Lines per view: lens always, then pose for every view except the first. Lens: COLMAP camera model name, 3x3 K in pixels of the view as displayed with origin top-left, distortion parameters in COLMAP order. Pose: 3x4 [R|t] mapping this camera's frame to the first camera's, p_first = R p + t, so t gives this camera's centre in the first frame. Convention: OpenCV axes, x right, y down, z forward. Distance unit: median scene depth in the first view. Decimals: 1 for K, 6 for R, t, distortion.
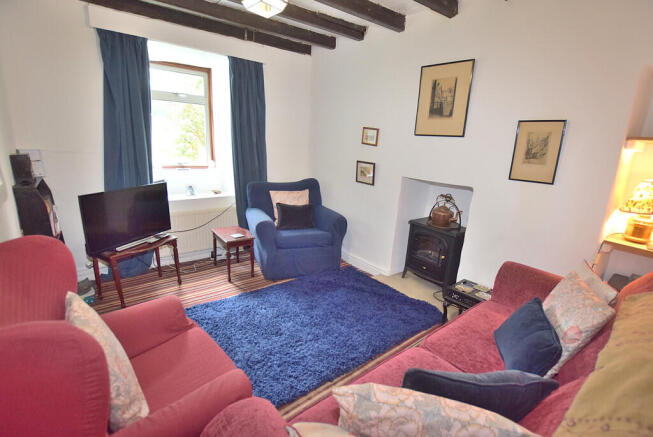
lens RADIAL K [[311.8, 0, 324.6], [0, 311.8, 218.2], [0, 0, 1]] dist [-0.003351, -0.000632]
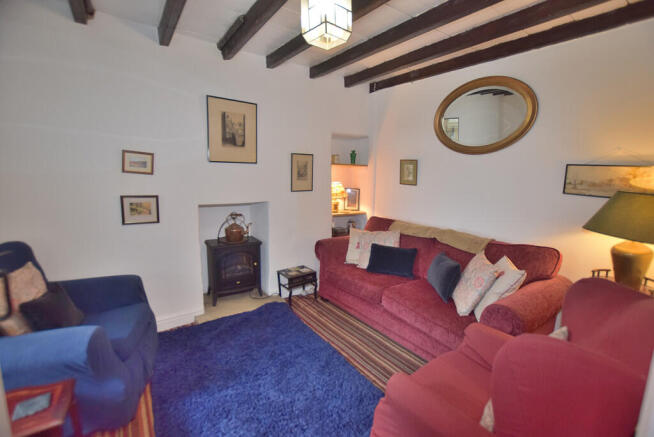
lens RADIAL K [[296.4, 0, 326.2], [0, 296.4, 217.3], [0, 0, 1]] dist [-0.003177, 0.000382]
pose [[0.057876, -0.200050, 0.978075, -0.688667], [0.230662, 0.955888, 0.181863, -0.192452], [-0.971311, 0.215079, 0.101467, 0.609377]]
